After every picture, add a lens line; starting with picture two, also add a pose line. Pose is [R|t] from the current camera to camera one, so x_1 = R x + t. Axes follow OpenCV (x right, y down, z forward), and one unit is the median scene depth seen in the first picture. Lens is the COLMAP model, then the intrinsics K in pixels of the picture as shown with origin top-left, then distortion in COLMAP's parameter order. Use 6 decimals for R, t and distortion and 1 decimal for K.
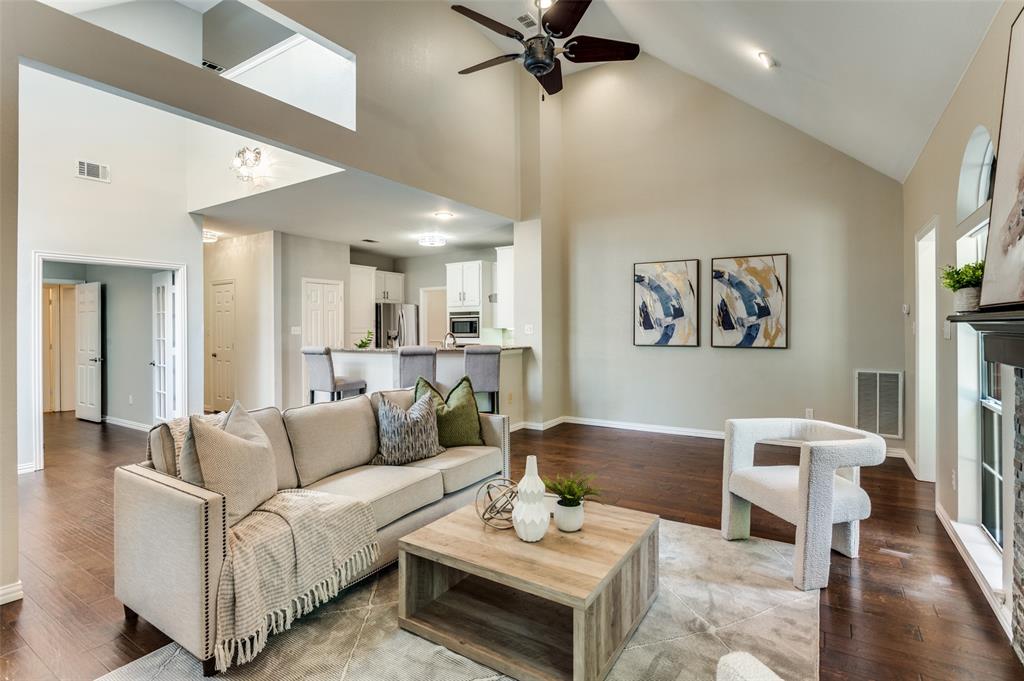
lens RADIAL K [[499.8, 0, 505.8], [0, 499.8, 324.3], [0, 0, 1]] dist [-0.009141, 0.000375]
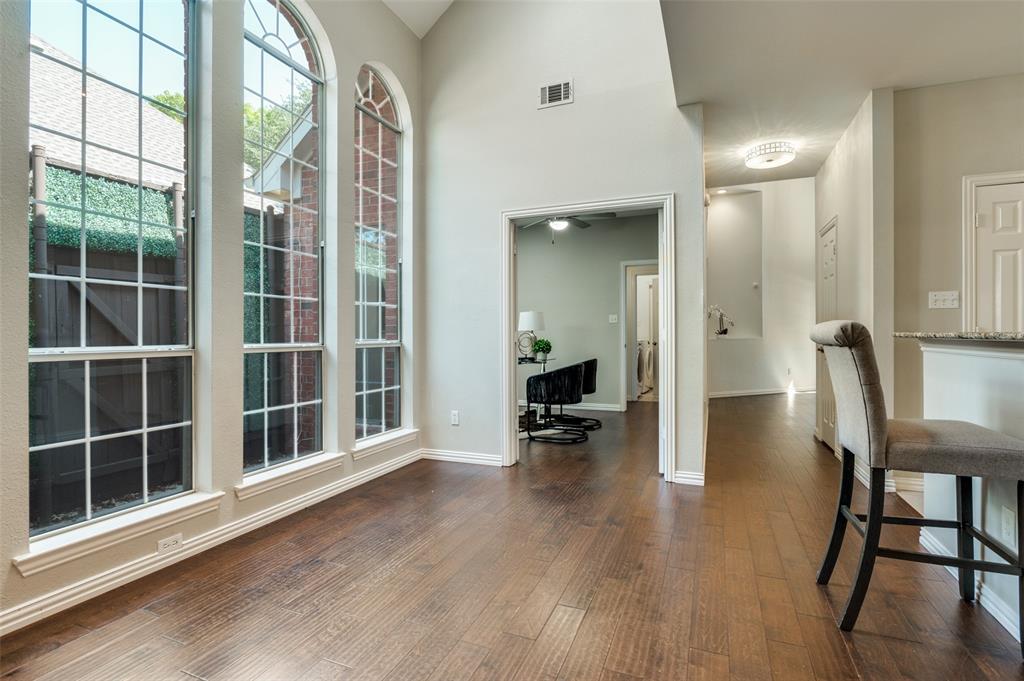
lens RADIAL K [[499.8, 0, 517.9], [0, 499.8, 335.2], [0, 0, 1]] dist [-0.009141, 0.000375]
pose [[0.200378, 0.004175, -0.979710, -0.067229], [0.008043, 0.999950, 0.005906, 0.039682], [0.979686, -0.009063, 0.200335, 0.565391]]
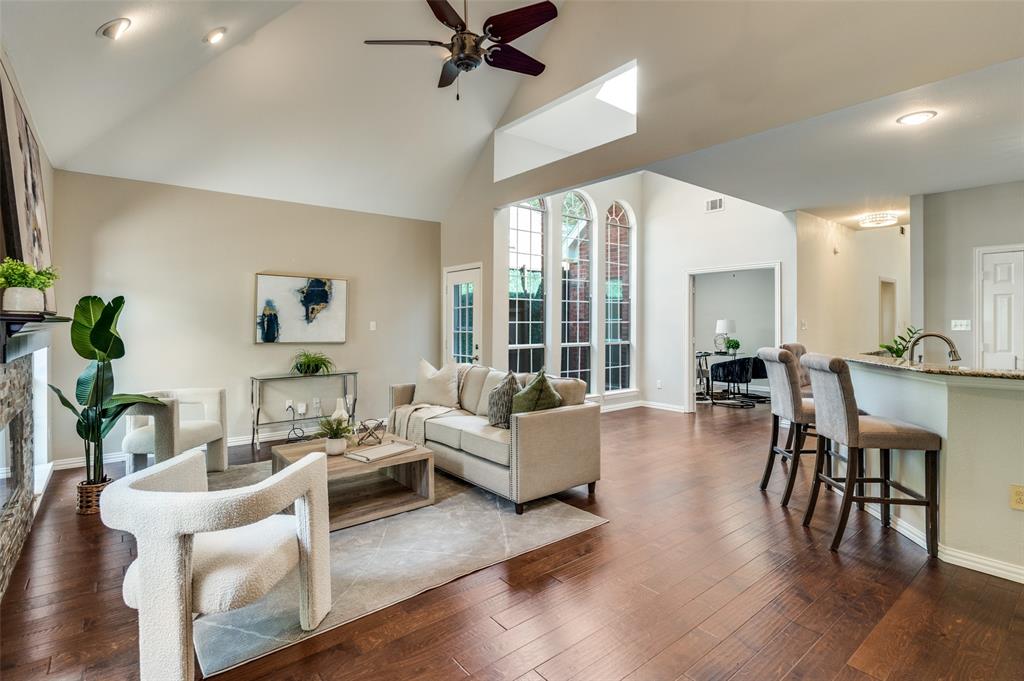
lens RADIAL K [[499.8, 0, 512.4], [0, 499.8, 325.1], [0, 0, 1]] dist [-0.009141, 0.000375]
pose [[-0.289849, 0.006752, -0.957049, 0.457699], [0.005163, 0.999972, 0.005491, 0.005897], [0.957058, -0.003350, -0.289876, 0.620921]]
